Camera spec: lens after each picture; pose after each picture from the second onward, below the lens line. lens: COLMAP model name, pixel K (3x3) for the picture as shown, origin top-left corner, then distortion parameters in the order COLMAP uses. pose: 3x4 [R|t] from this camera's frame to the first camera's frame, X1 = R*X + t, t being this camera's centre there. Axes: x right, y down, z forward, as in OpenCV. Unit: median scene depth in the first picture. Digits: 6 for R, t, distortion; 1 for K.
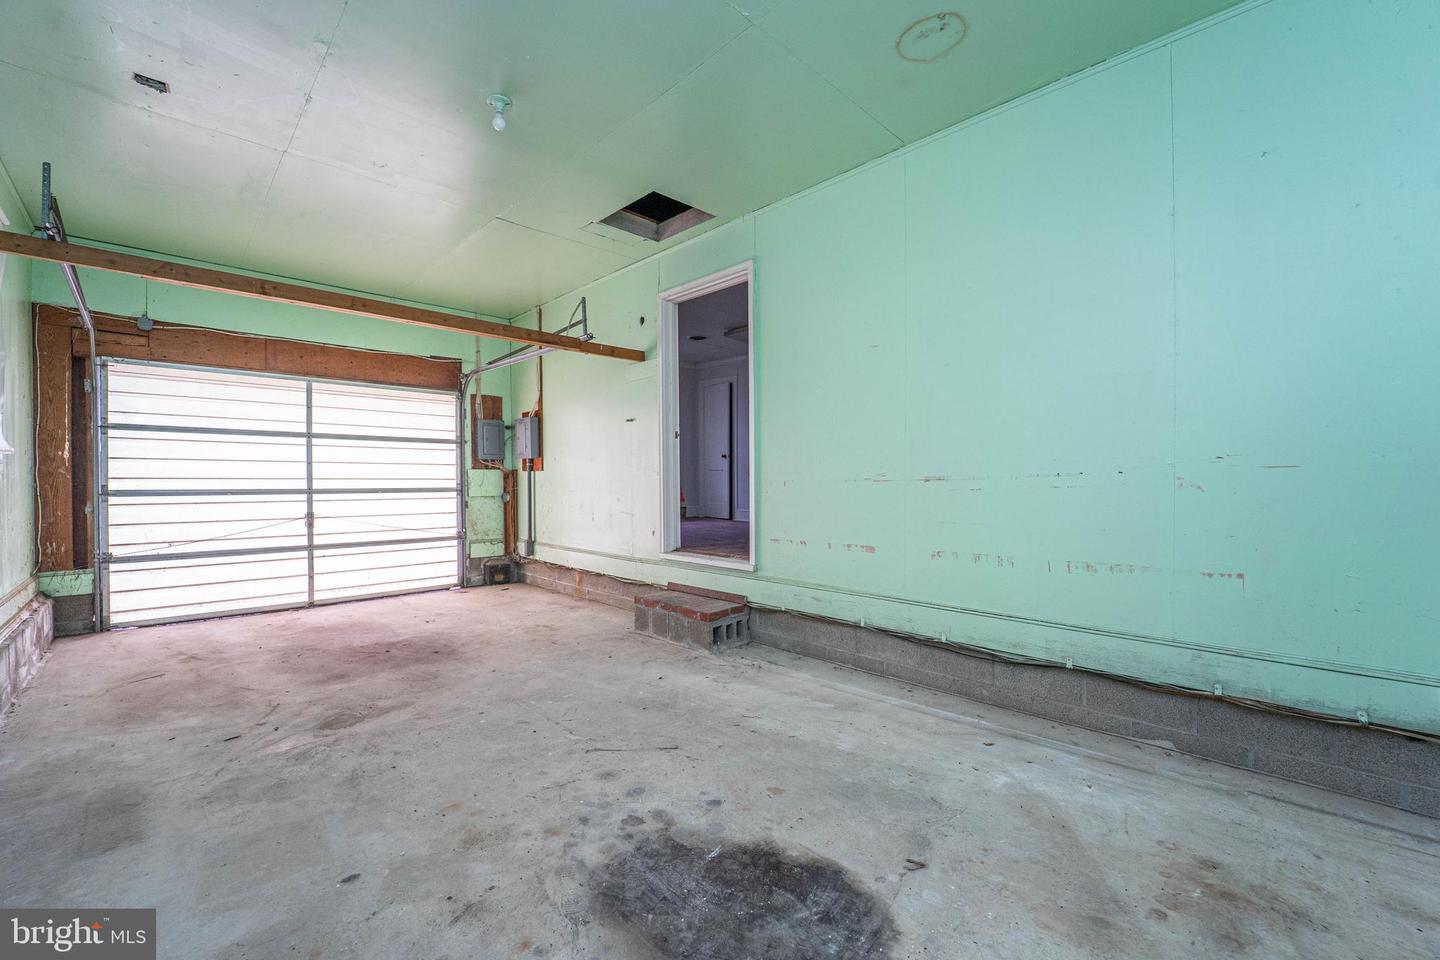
lens RADIAL K [[587.0, 0, 720.0], [0, 587.0, 480.0], [0, 0, 1]] dist [-0.002493, -0.000146]
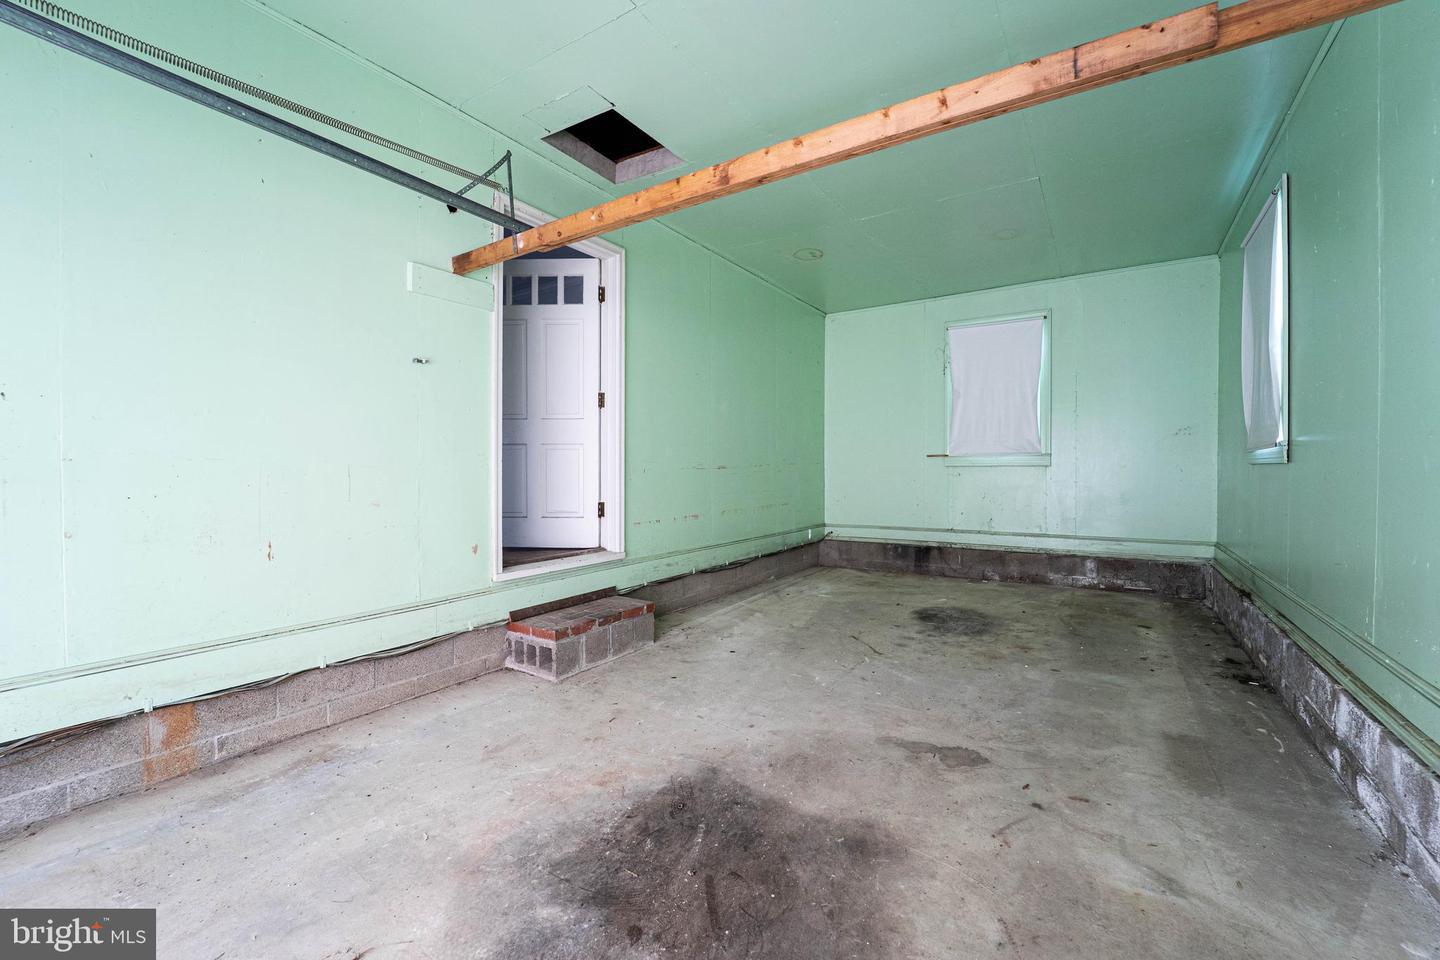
lens RADIAL K [[587.0, 0, 720.0], [0, 587.0, 480.0], [0, 0, 1]] dist [-0.002493, -0.000146]
pose [[-0.220086, -0.010572, 0.975423, -1.252368], [0.003929, 0.999924, 0.011724, 0.013094], [-0.975473, 0.006413, -0.220028, 1.380634]]
